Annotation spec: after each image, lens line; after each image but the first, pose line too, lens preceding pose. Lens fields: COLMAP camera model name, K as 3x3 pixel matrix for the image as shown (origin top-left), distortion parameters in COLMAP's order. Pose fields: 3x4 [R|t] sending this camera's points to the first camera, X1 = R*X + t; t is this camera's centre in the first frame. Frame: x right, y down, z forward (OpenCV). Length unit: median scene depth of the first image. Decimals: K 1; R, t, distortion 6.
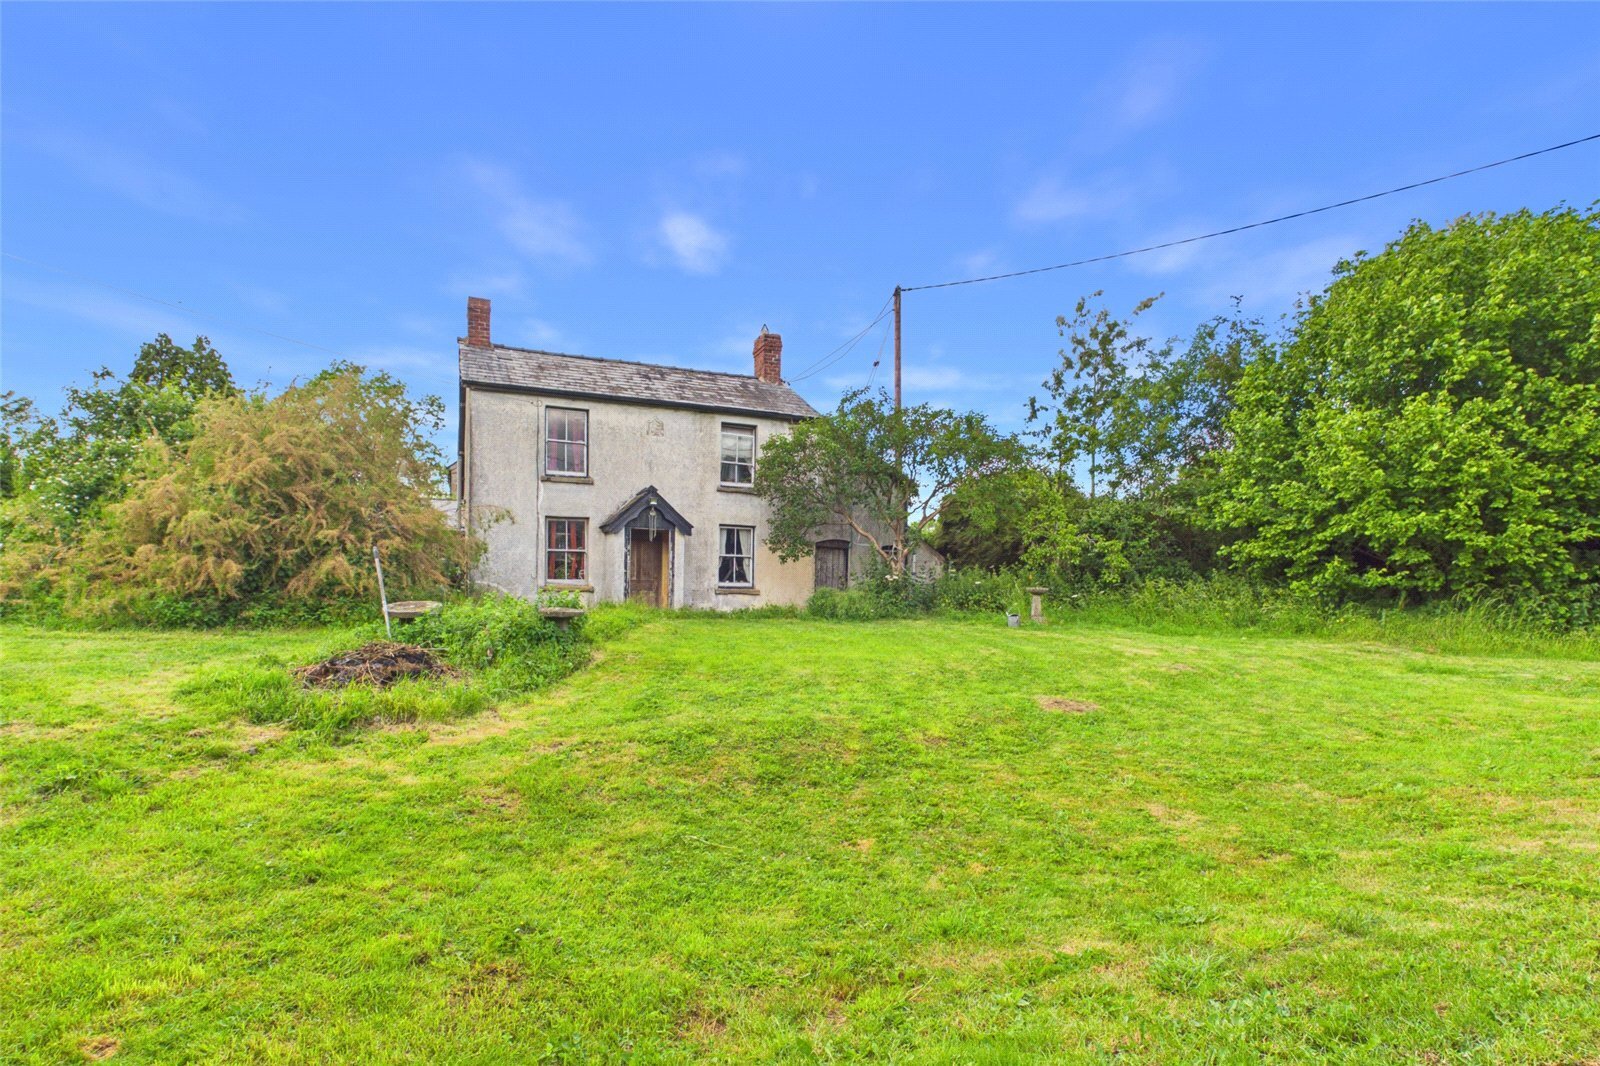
lens RADIAL K [[806.4, 0, 800.6], [0, 806.4, 608.0], [0, 0, 1]] dist [0.000373, 0.000259]
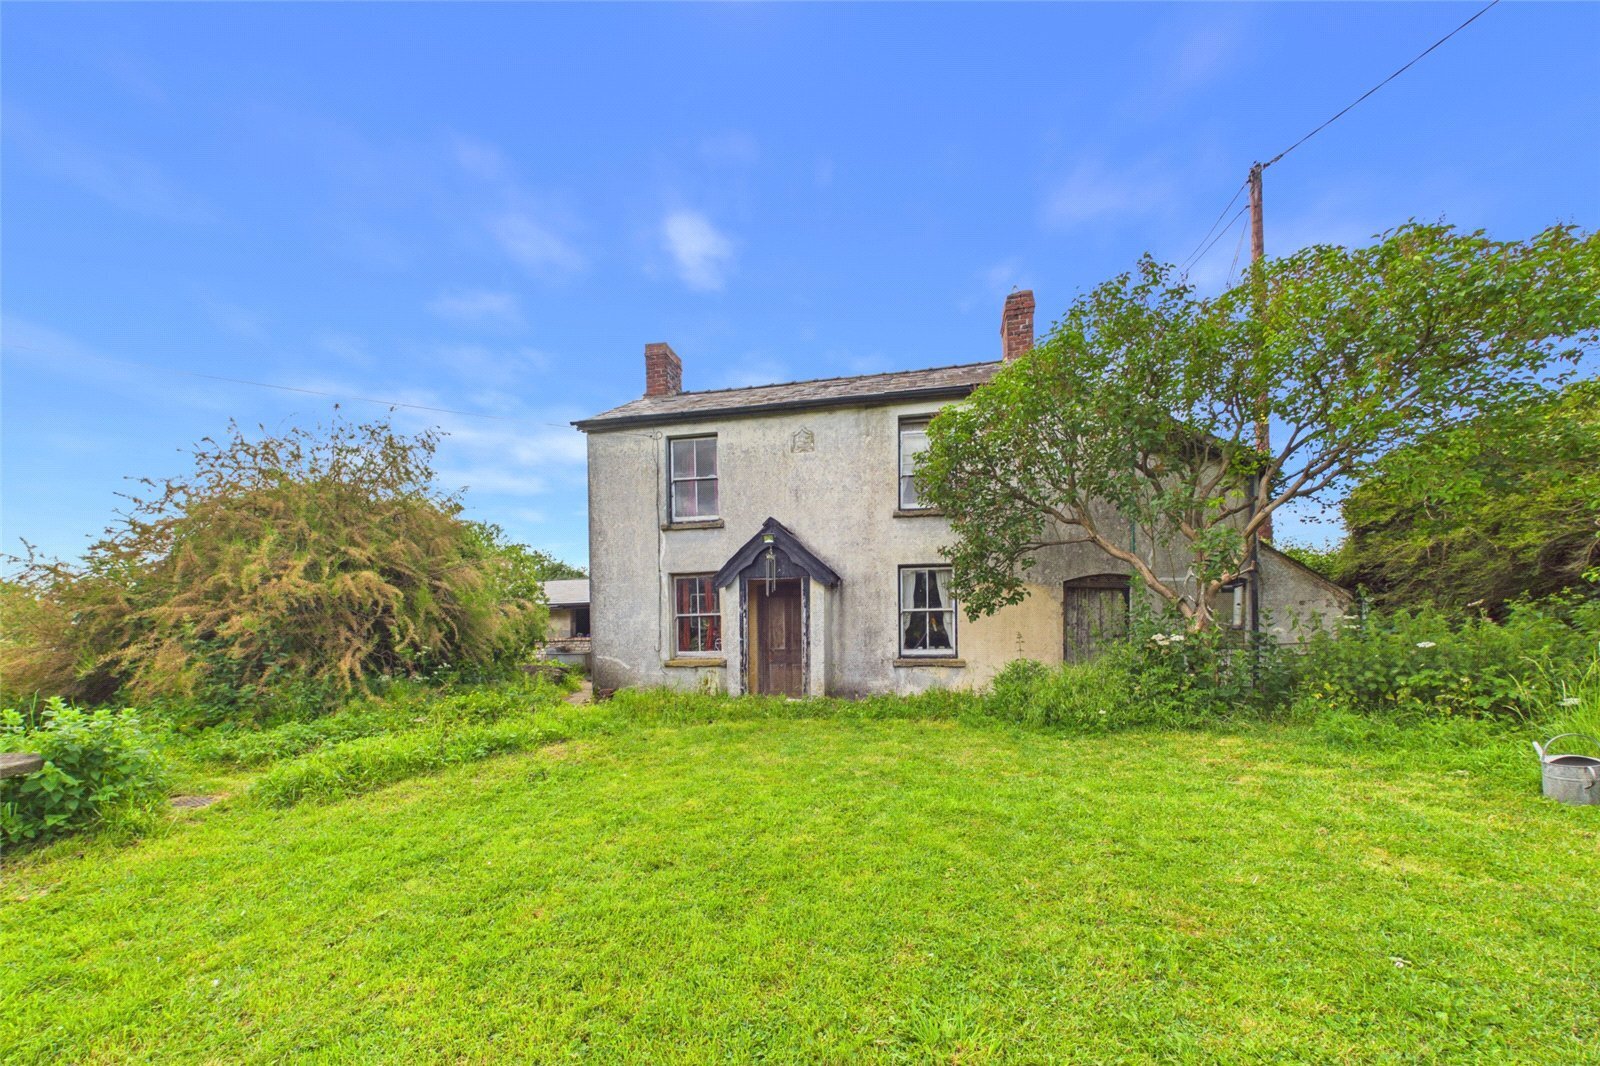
lens RADIAL K [[612.4, 0, 799.8], [0, 612.4, 651.6], [0, 0, 1]] dist [0.000812, 0.000056]
pose [[0.814945, -0.013827, -0.579374, 0.140500], [0.010004, 0.999902, -0.009792, -0.027772], [0.579452, 0.002184, 0.815003, 0.560119]]
